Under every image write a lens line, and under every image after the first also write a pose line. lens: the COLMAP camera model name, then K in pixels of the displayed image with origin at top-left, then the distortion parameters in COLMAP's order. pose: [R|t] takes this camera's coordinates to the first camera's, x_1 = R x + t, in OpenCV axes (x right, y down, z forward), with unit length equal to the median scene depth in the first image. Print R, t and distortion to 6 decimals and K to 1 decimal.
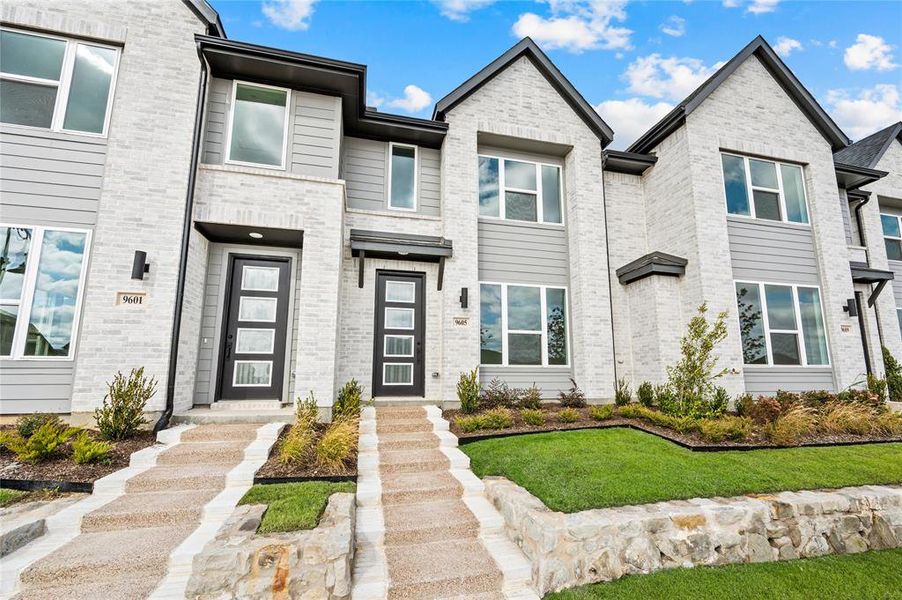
lens RADIAL K [[382.9, 0, 453.1], [0, 382.9, 316.1], [0, 0, 1]] dist [-0.000018, -0.000363]
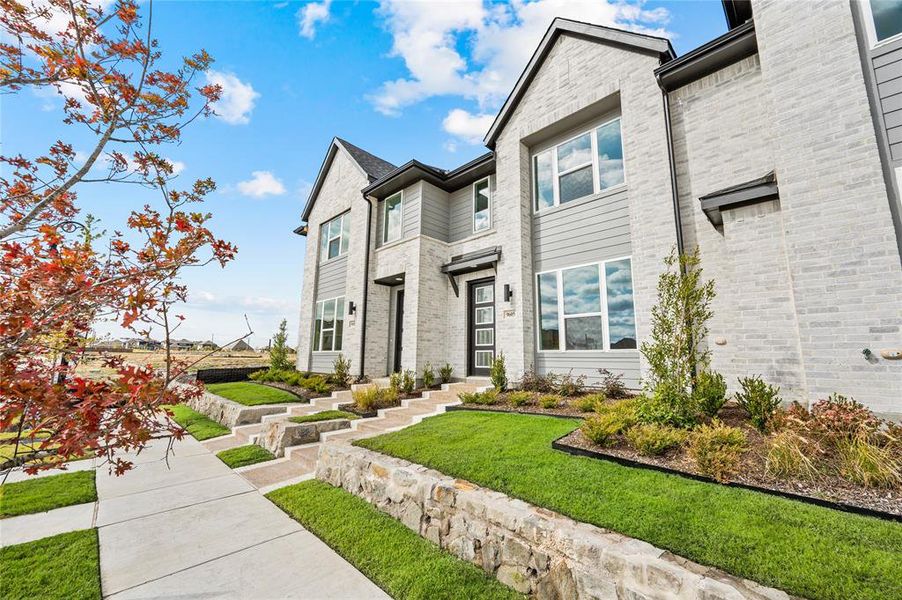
lens RADIAL K [[360.8, 0, 456.4], [0, 360.8, 301.0], [0, 0, 1]] dist [-0.000044, -0.000035]
pose [[0.528847, -0.136173, -0.837721, 0.850120], [0.119105, 0.989185, -0.085604, 0.050692], [0.840318, -0.054506, 0.539347, 0.277448]]
